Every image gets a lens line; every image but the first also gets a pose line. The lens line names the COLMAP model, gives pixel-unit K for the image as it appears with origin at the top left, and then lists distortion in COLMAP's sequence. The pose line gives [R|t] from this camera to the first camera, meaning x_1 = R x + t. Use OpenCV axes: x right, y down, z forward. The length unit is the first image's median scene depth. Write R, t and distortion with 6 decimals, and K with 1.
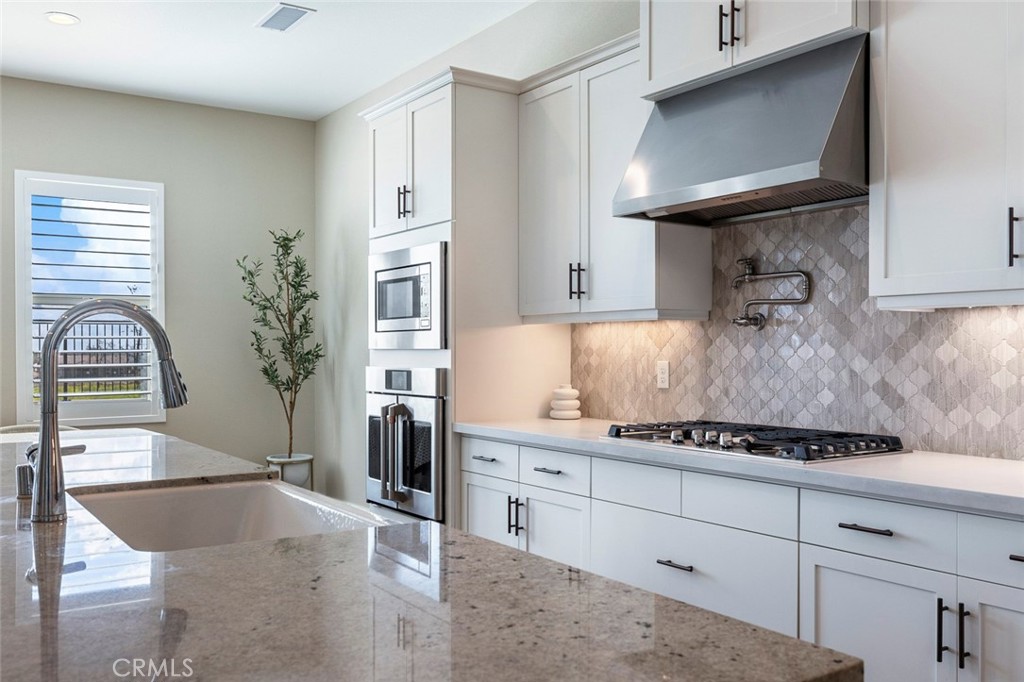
lens RADIAL K [[880.7, 0, 512.6], [0, 880.7, 360.8], [0, 0, 1]] dist [-0.000917, -0.000271]
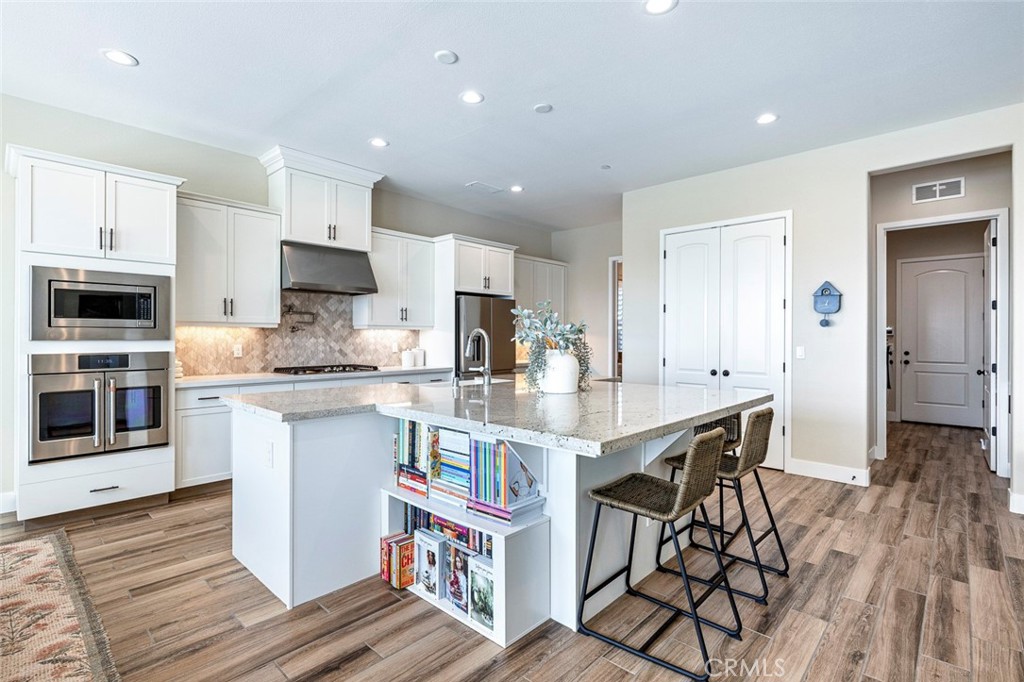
lens RADIAL K [[487.2, 0, 512.0], [0, 487.2, 341.0], [0, 0, 1]] dist [0.000312, 0.000043]
pose [[-0.209144, -0.006720, 0.977862, -1.329065], [0.011055, 0.999896, 0.009236, -0.015057], [-0.977822, 0.012742, -0.209048, 0.653183]]
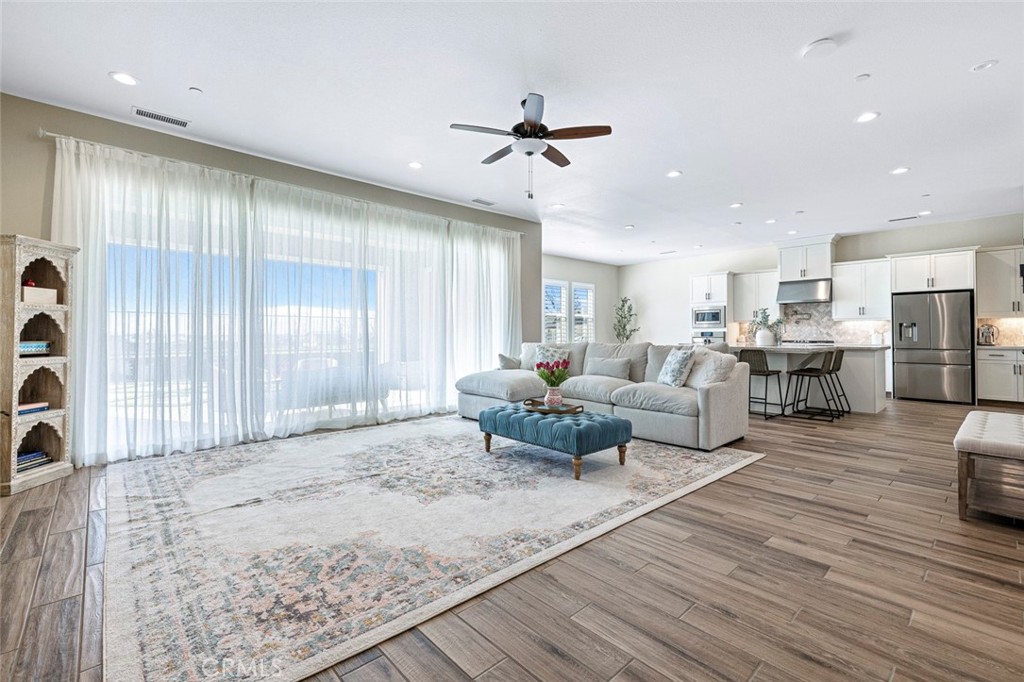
lens RADIAL K [[444.8, 0, 512.0], [0, 444.8, 341.0], [0, 0, 1]] dist [-0.000637, -0.000057]
pose [[0.991307, -0.000399, 0.131566, -1.856464], [0.000097, 0.999997, 0.002302, 0.065600], [-0.131566, -0.002269, 0.991305, -1.521926]]
